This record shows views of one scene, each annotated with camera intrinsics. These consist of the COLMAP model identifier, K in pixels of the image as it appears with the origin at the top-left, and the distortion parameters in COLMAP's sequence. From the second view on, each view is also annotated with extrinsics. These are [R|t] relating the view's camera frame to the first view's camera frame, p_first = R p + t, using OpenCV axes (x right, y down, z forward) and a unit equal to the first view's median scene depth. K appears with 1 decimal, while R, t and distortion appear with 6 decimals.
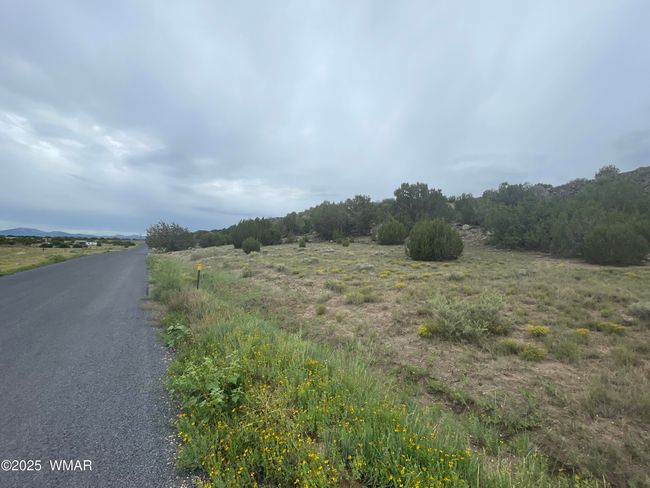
lens RADIAL K [[289.0, 0, 326.3], [0, 289.0, 247.0], [0, 0, 1]] dist [-0.002382, -0.001020]
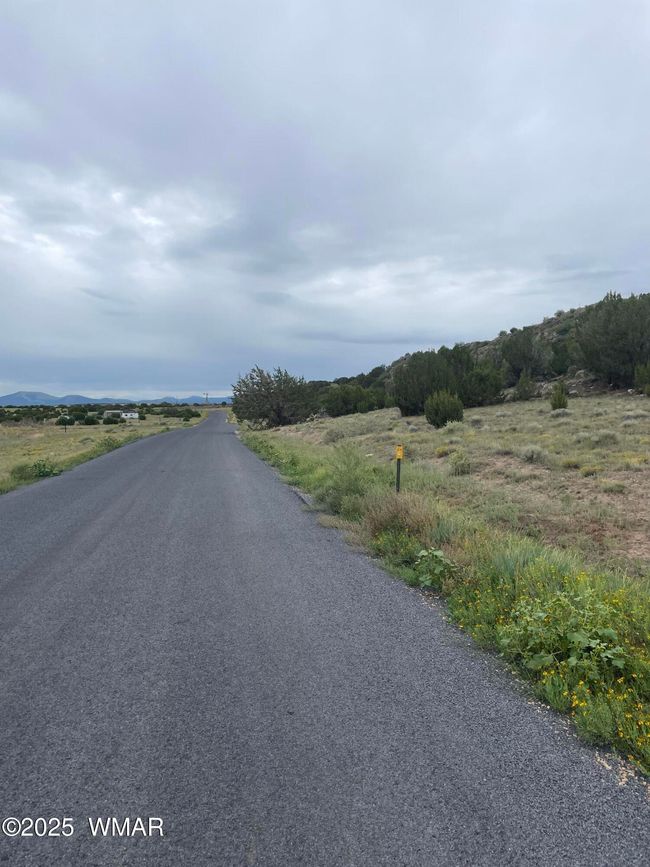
lens RADIAL K [[668.1, 0, 324.3], [0, 668.1, 415.9], [0, 0, 1]] dist [0.049662, -0.001237]
pose [[0.930456, -0.030926, -0.365095, -0.064569], [0.033814, 0.999427, 0.001517, -0.001872], [0.364839, -0.013757, 0.930969, -0.096725]]
